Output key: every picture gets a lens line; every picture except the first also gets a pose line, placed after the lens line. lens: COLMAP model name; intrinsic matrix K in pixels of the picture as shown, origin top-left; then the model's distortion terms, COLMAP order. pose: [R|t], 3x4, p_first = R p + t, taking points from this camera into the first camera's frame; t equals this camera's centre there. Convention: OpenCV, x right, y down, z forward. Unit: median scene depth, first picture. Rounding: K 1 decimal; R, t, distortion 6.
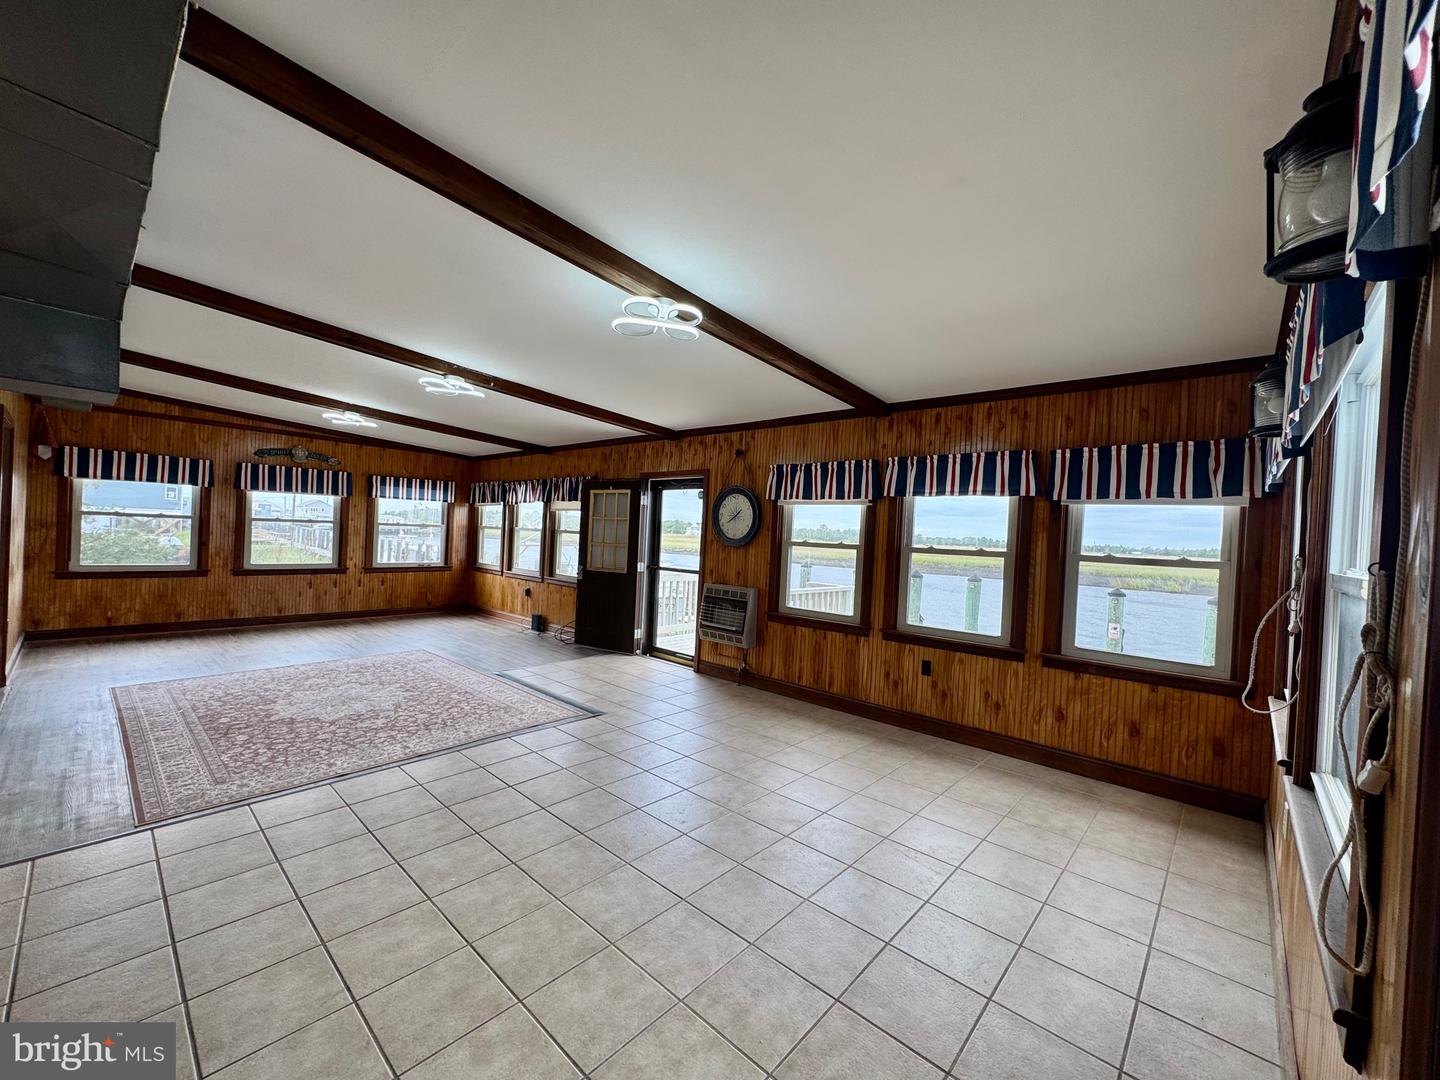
lens RADIAL K [[573.7, 0, 722.3], [0, 573.7, 545.6], [0, 0, 1]] dist [-0.000440, 0.000018]
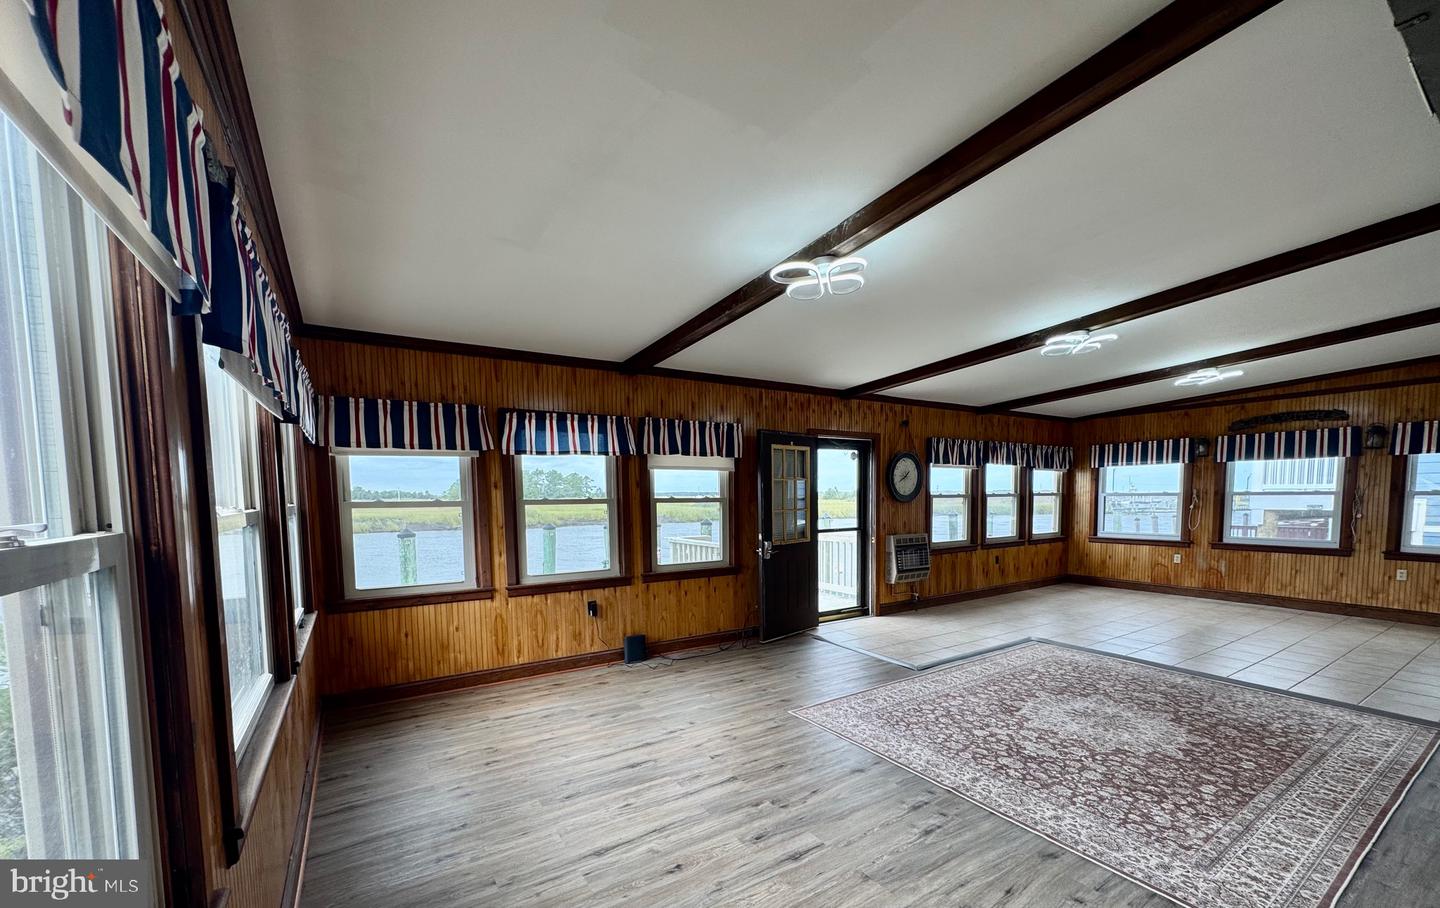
lens RADIAL K [[562.4, 0, 686.1], [0, 562.4, 556.2], [0, 0, 1]] dist [-0.024169, 0.000774]
pose [[0.310052, -0.149976, 0.938816, -1.102206], [0.042300, 0.988677, 0.143971, -0.065834], [-0.949778, -0.004926, 0.312885, 0.941447]]
